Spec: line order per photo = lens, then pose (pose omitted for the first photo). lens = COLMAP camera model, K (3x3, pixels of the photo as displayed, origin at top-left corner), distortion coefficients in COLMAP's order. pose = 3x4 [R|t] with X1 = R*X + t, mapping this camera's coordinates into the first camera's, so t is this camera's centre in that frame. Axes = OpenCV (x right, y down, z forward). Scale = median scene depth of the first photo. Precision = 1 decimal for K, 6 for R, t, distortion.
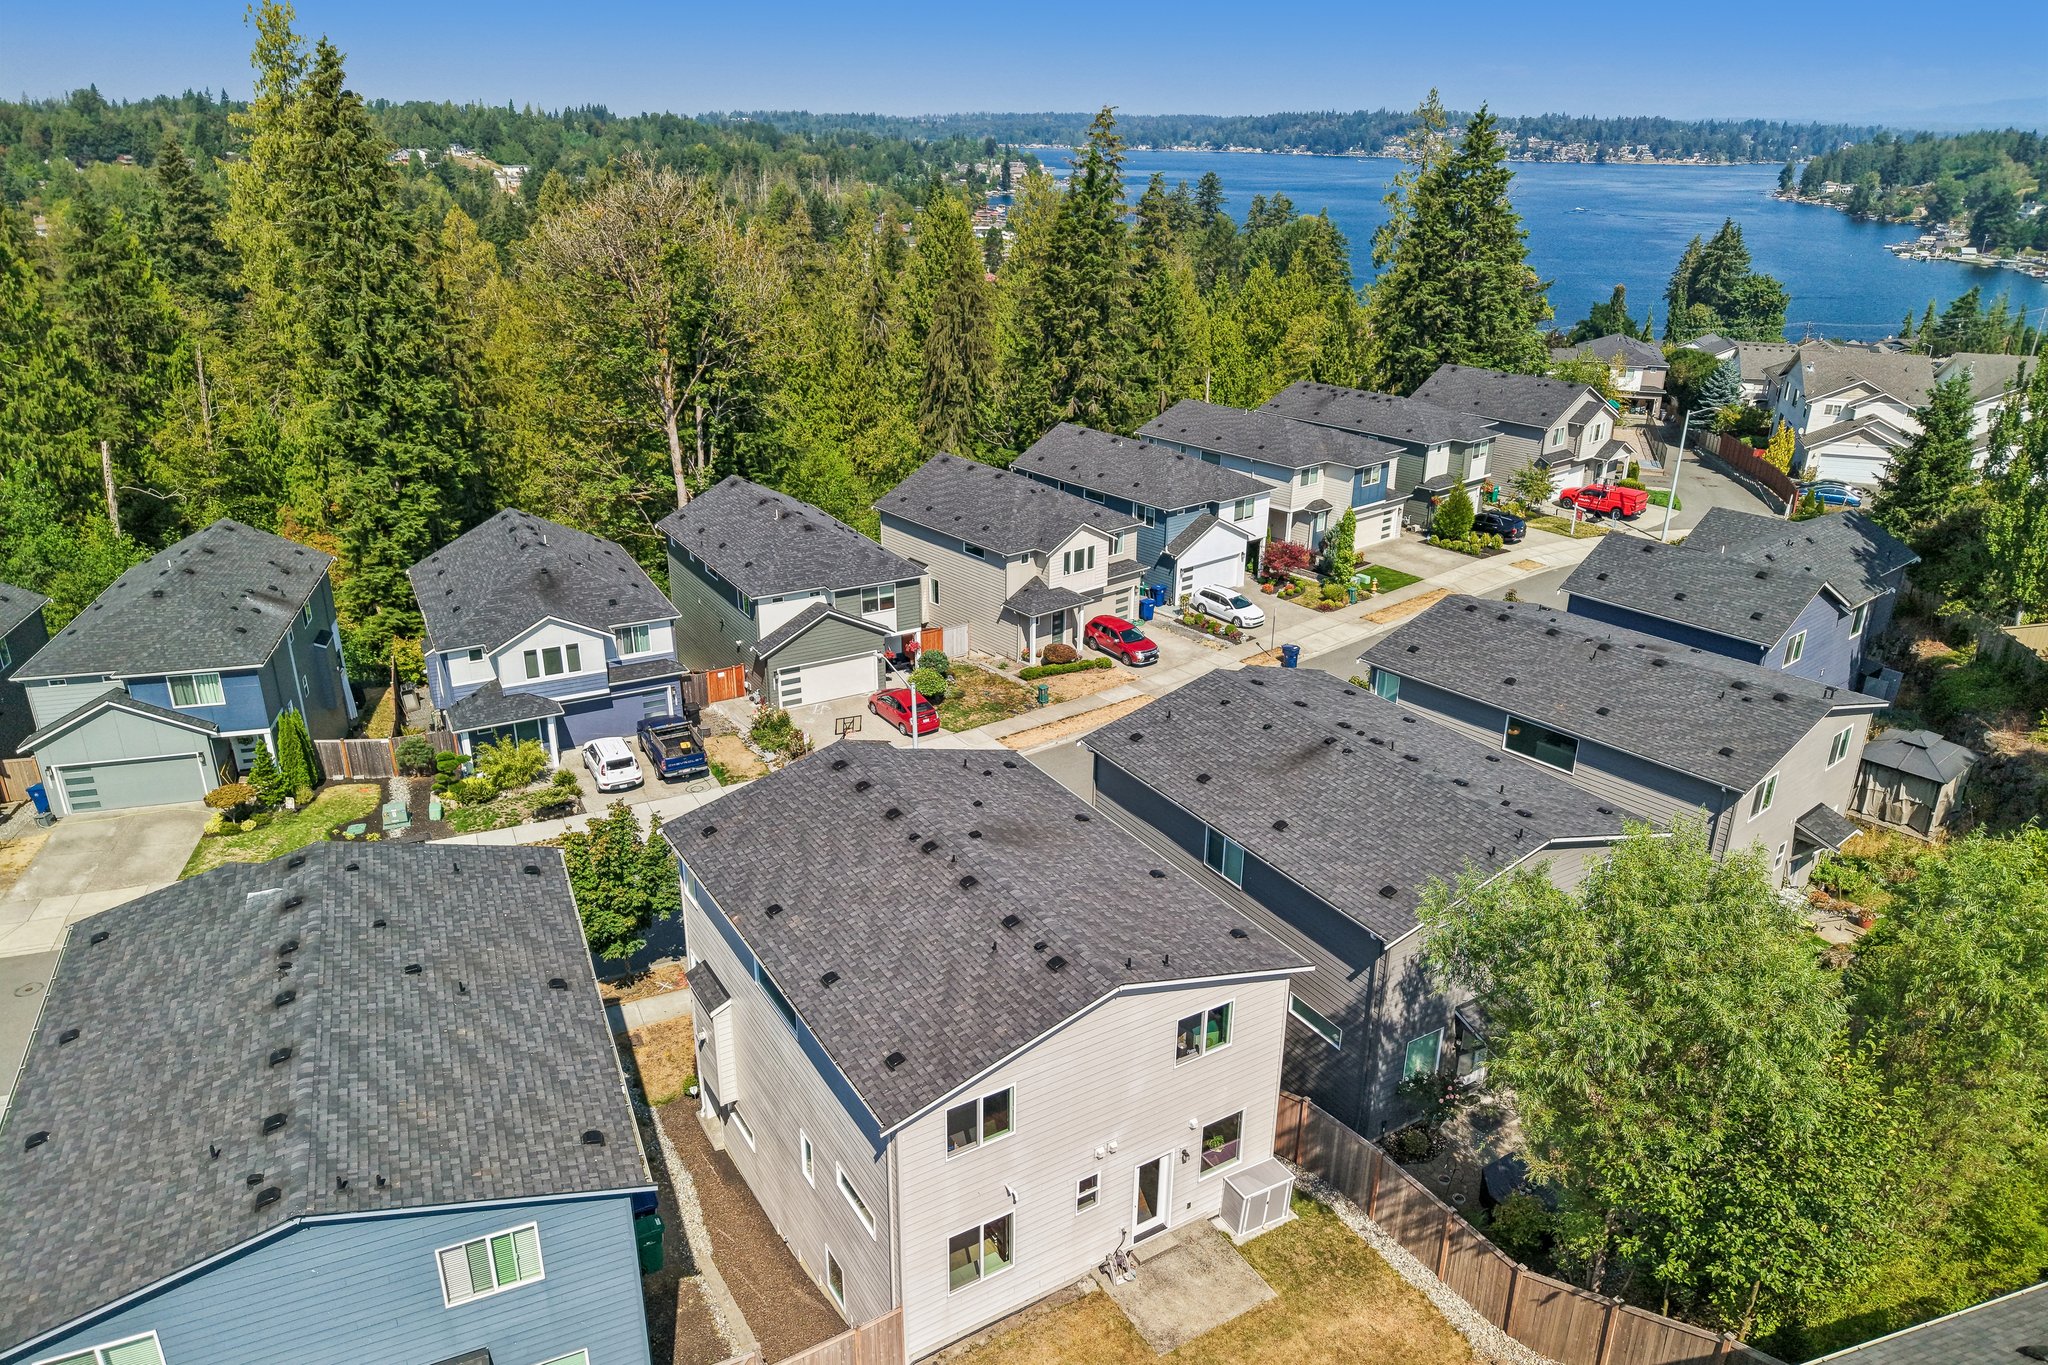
lens RADIAL K [[1366.5, 0, 1024.0], [0, 1366.5, 682.5], [0, 0, 1]] dist [0.014679, -0.009632]
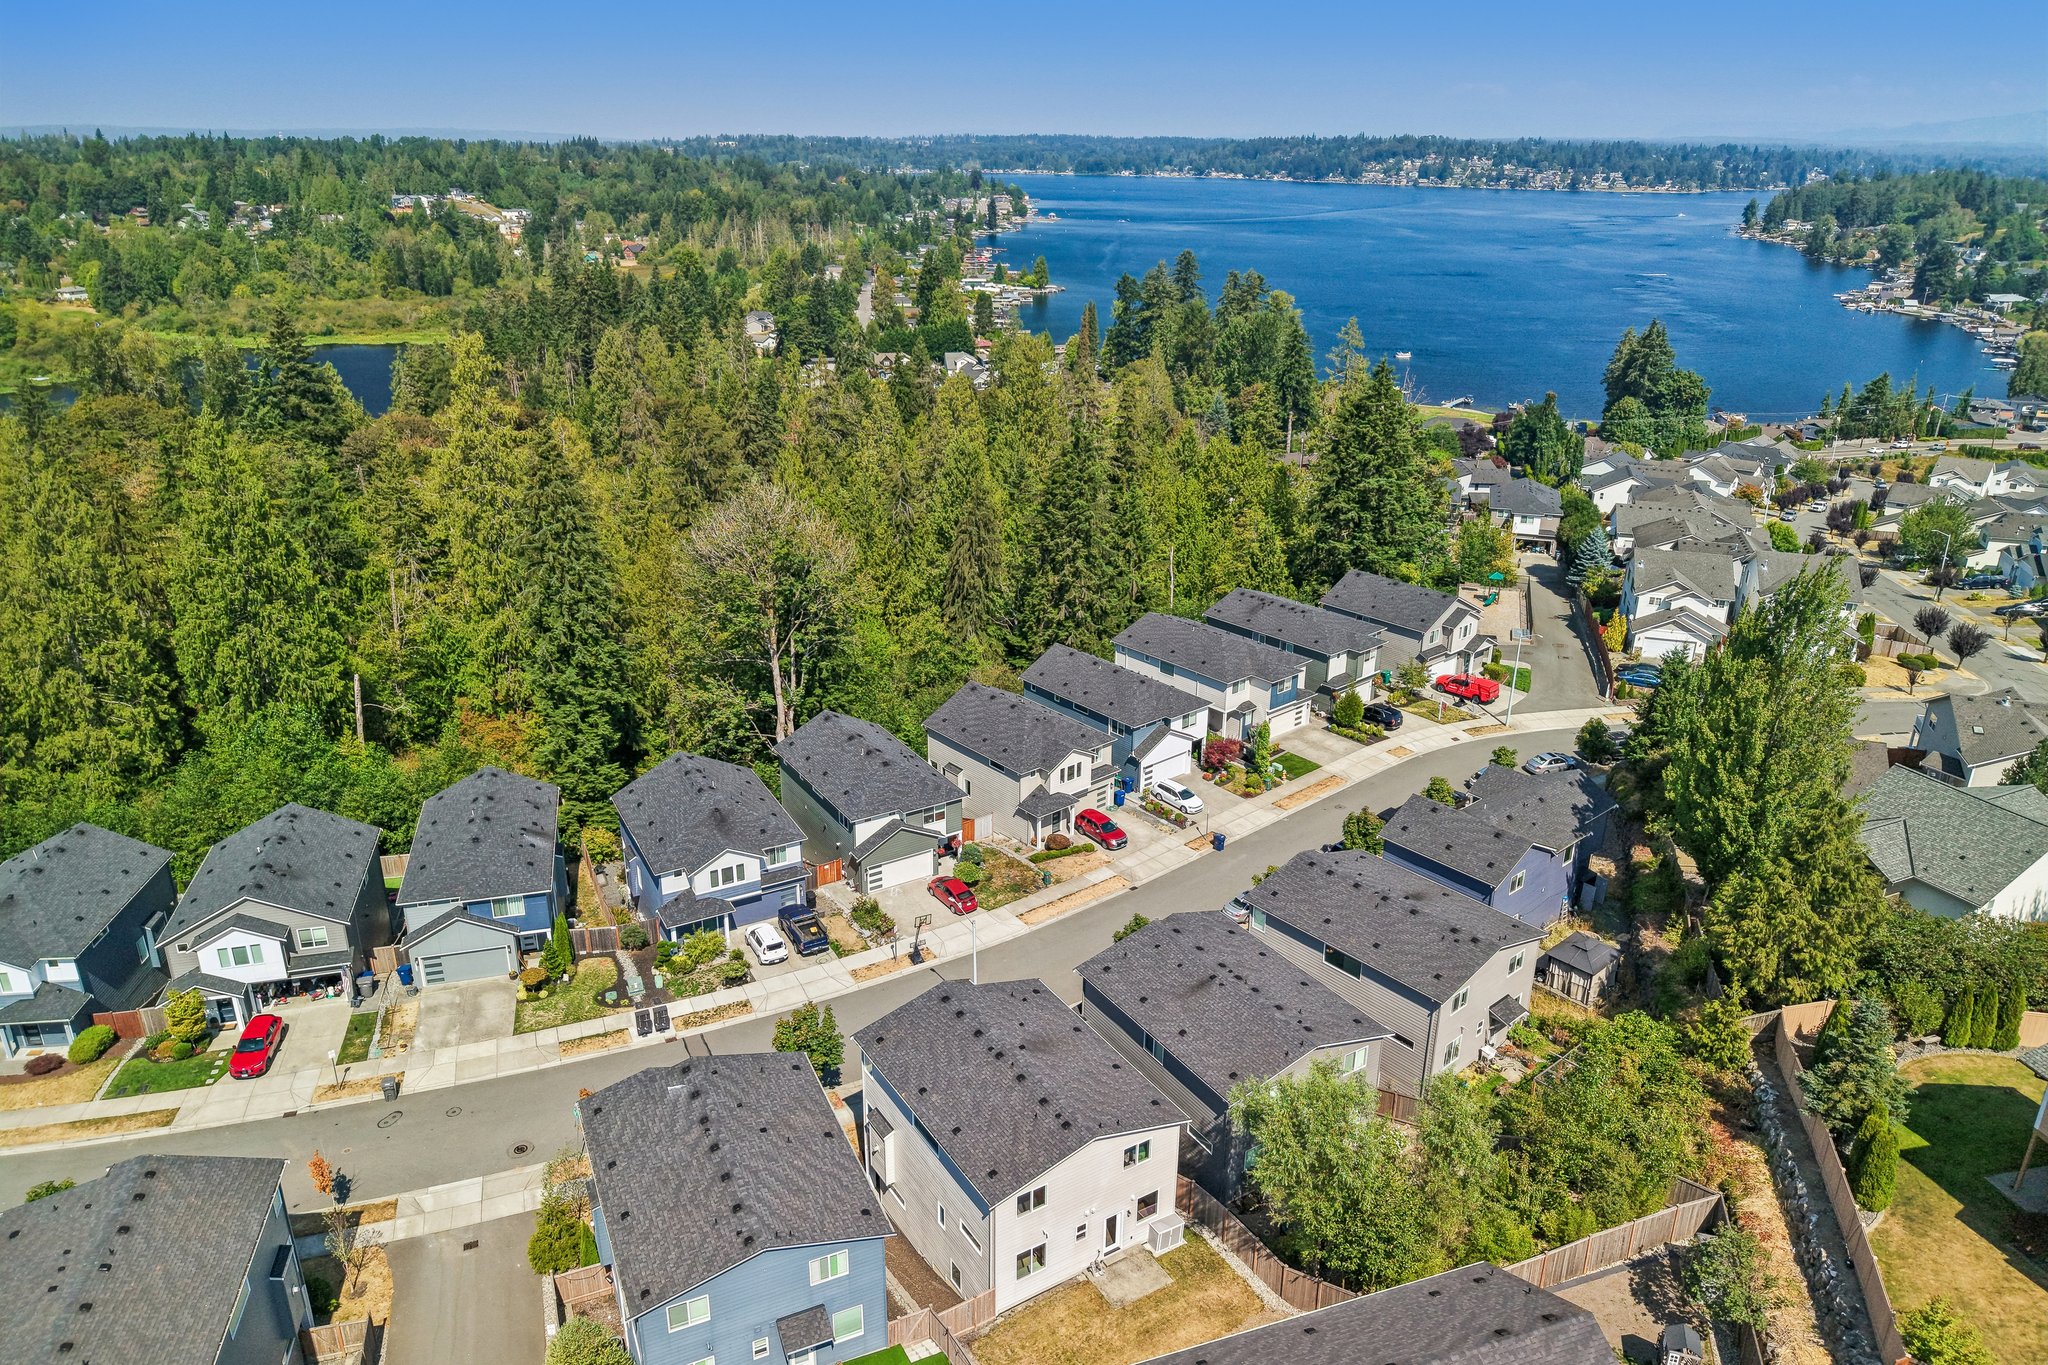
lens RADIAL K [[1366.5, 0, 1024.0], [0, 1366.5, 682.5], [0, 0, 1]] dist [0.014679, -0.009632]
pose [[0.999939, -0.005073, 0.009775, -0.020958], [0.005173, 0.999934, -0.010300, -0.163235], [-0.009722, 0.010350, 0.999899, -0.402052]]
